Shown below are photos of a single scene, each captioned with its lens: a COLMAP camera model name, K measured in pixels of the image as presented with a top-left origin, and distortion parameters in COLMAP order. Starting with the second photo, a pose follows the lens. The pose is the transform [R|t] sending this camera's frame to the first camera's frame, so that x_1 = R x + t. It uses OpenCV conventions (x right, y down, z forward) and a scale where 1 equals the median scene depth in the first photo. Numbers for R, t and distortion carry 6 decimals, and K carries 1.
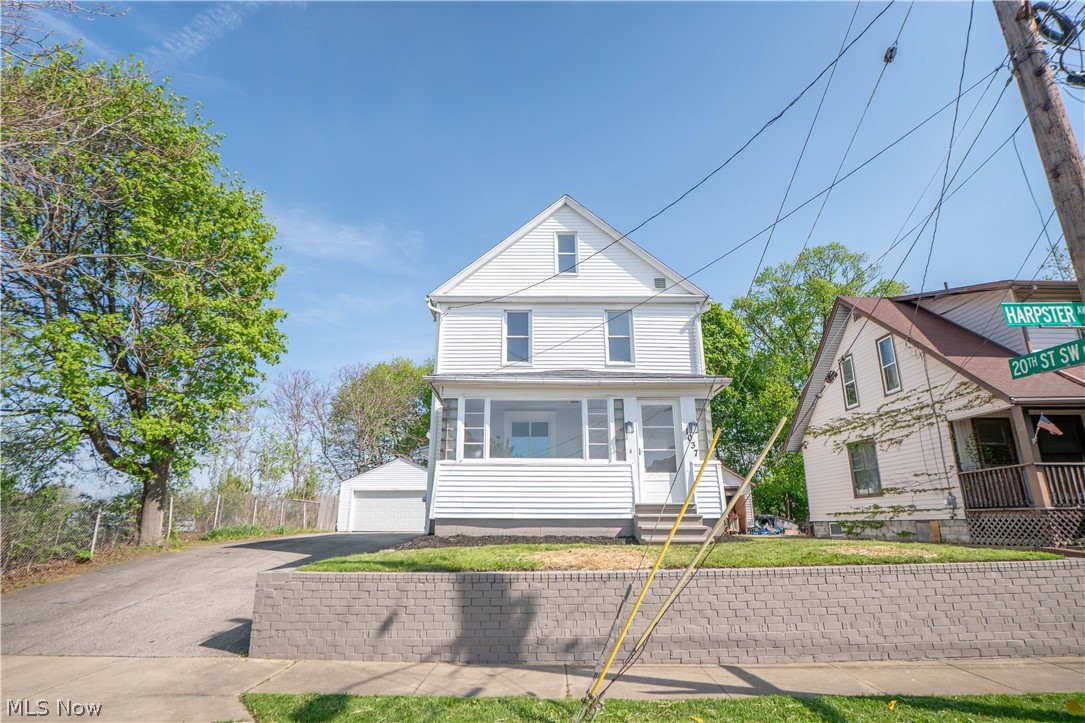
lens RADIAL K [[547.8, 0, 540.3], [0, 547.8, 336.9], [0, 0, 1]] dist [-0.031704, 0.002296]
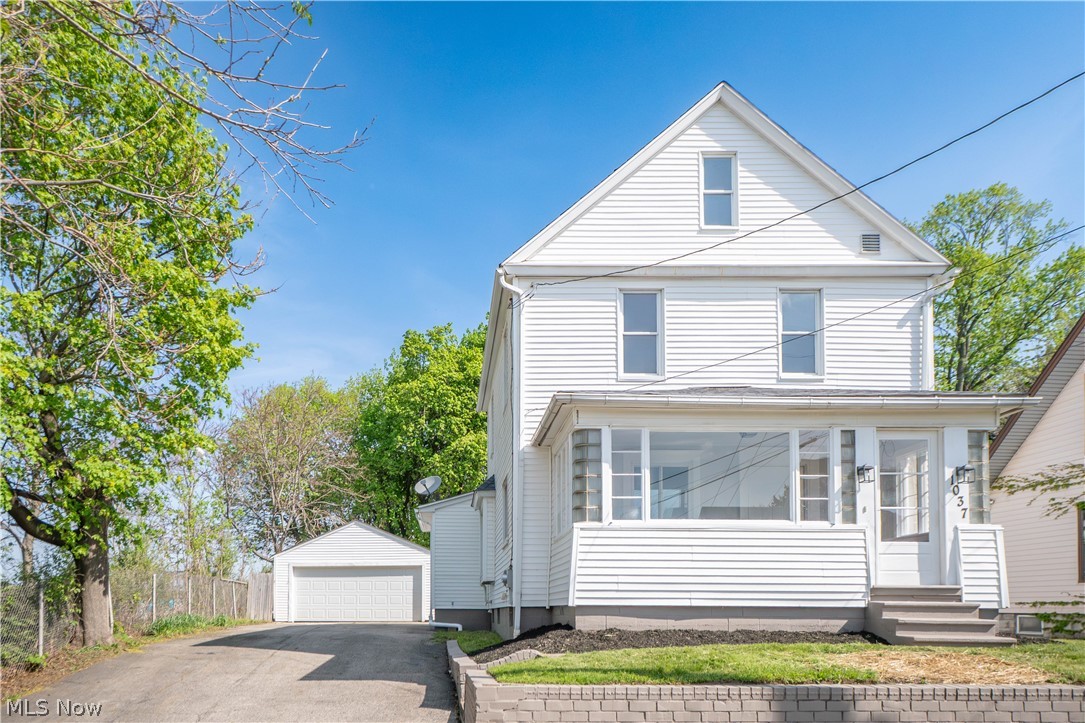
lens RADIAL K [[782.2, 0, 459.1], [0, 782.2, 560.1], [0, 0, 1]] dist [0.007733, 0.002324]
pose [[0.999861, 0.003421, -0.016306, -0.240172], [0.000971, 0.965057, 0.262037, 0.015766], [0.016633, -0.262016, 0.964920, 0.051563]]
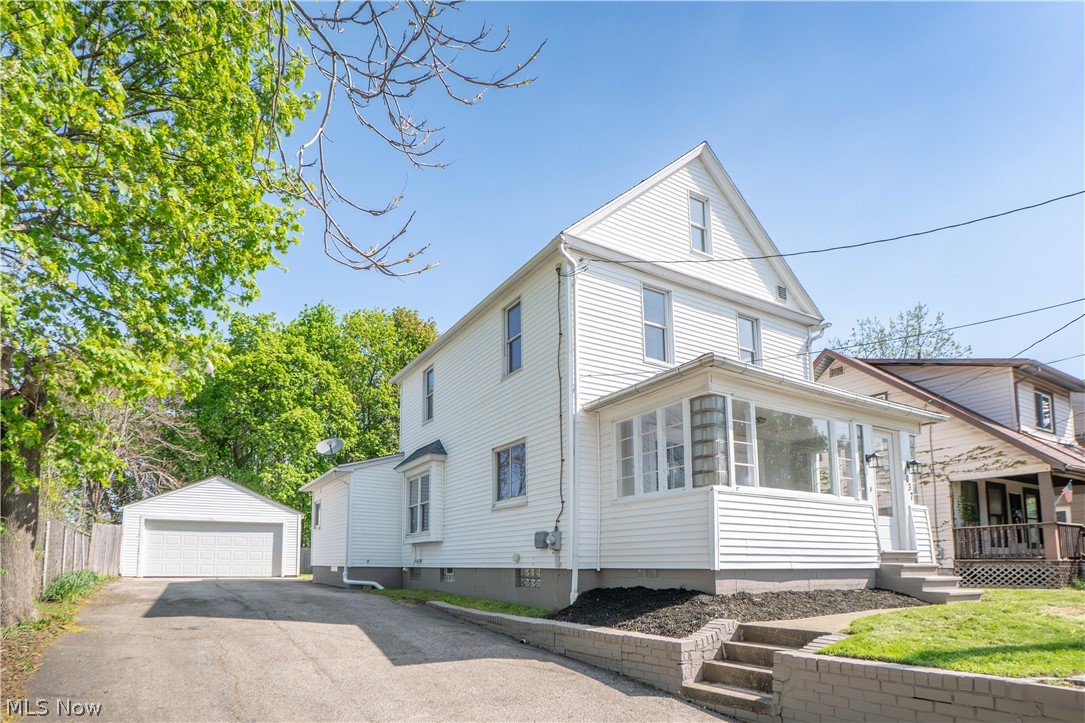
lens RADIAL K [[589.9, 0, 493.2], [0, 589.9, 483.3], [0, 0, 1]] dist [-0.056095, 0.000799]
pose [[0.893036, 0.064864, 0.445286, -0.568583], [-0.149893, 0.975922, 0.158455, 0.116425], [-0.424287, -0.208251, 0.881256, 0.377564]]
